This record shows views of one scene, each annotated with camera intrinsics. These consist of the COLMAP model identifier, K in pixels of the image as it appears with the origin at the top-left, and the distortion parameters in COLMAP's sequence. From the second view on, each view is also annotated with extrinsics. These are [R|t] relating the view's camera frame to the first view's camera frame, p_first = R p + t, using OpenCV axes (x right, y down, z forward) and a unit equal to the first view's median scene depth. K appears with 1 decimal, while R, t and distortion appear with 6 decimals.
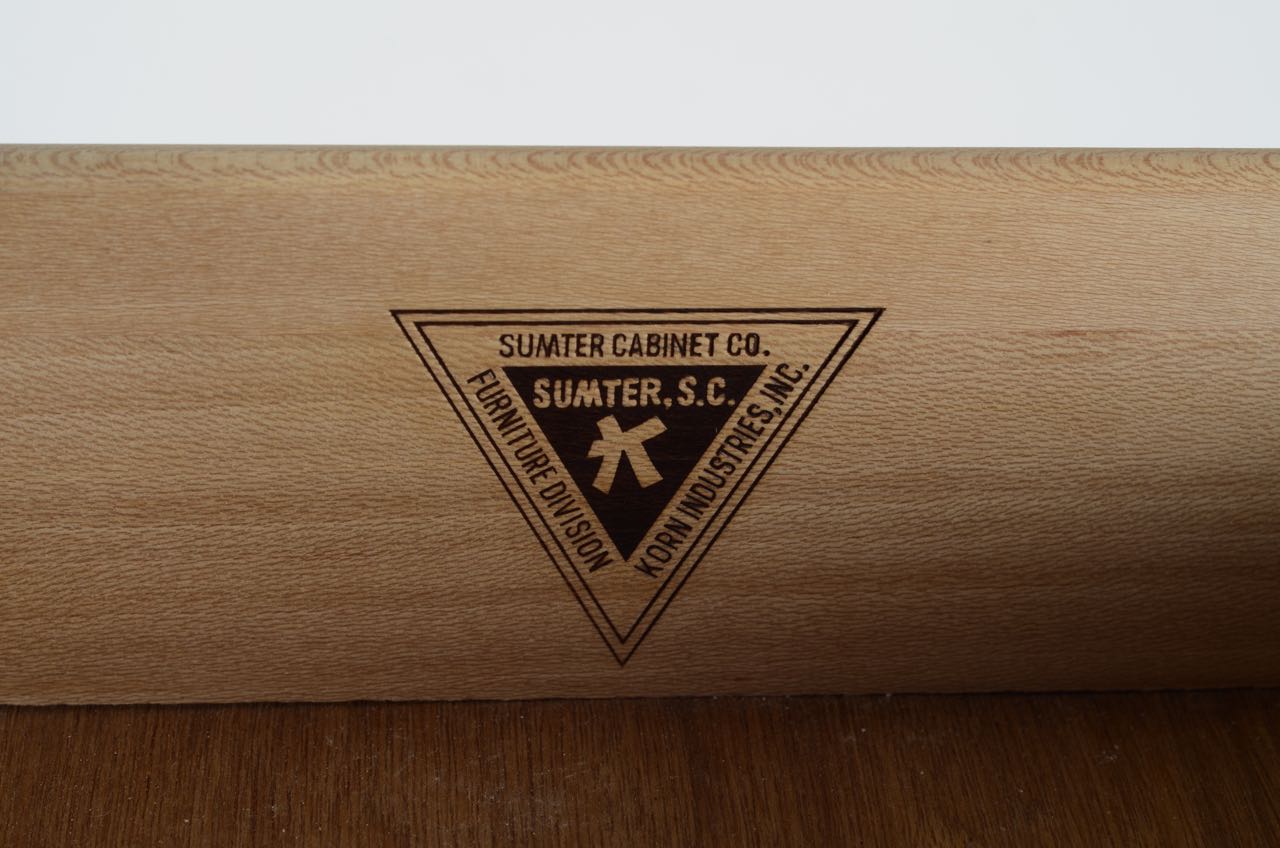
lens RADIAL K [[3338.6, 0, 639.3], [0, 3338.6, 425.0], [0, 0, 1]] dist [-0.068487, 0.000000]
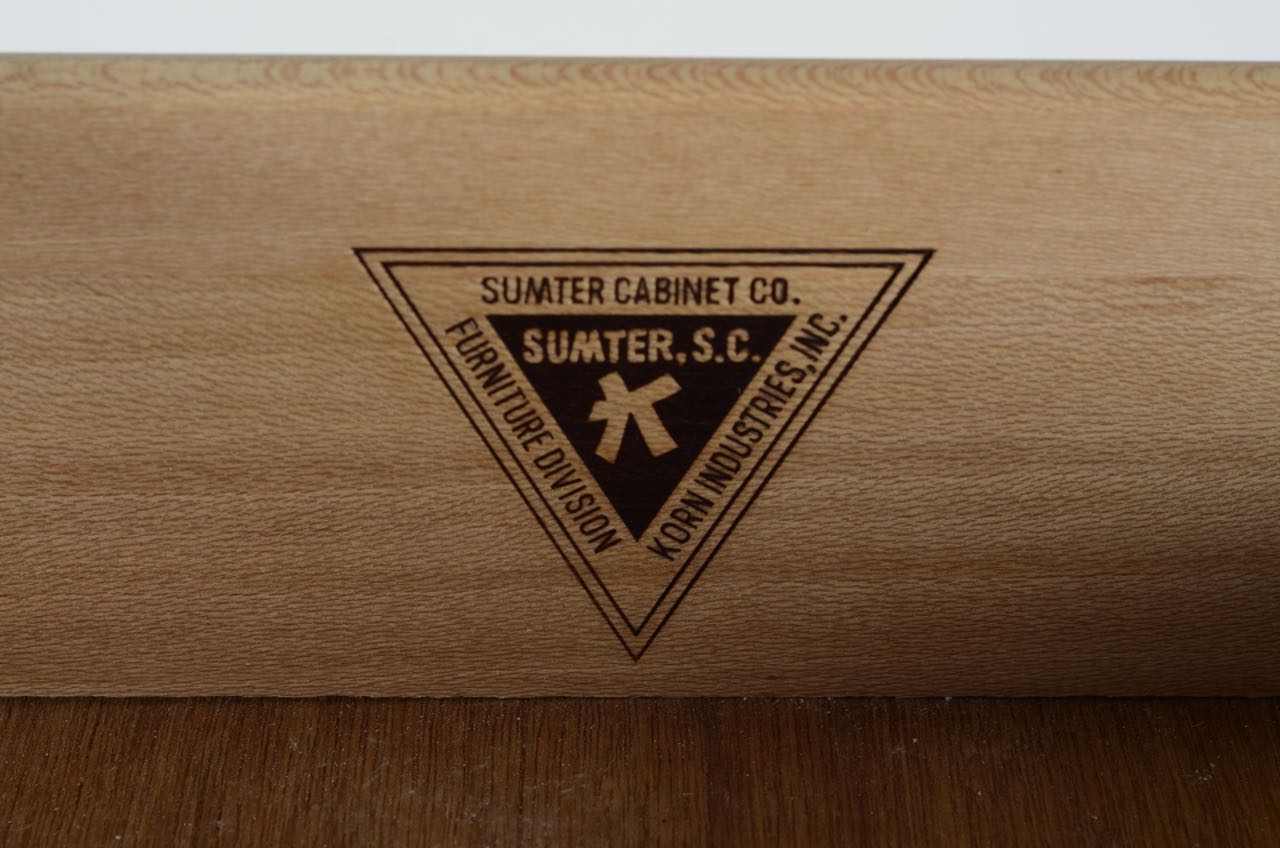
lens RADIAL K [[3338.6, 0, 640.8], [0, 3338.6, 422.5], [0, 0, 1]] dist [-0.068487, 0.000000]
pose [[0.997590, 0.010721, -0.068547, 0.056653], [-0.008942, 0.999617, 0.026208, -0.012431], [0.068801, -0.025532, 0.997304, 0.147445]]
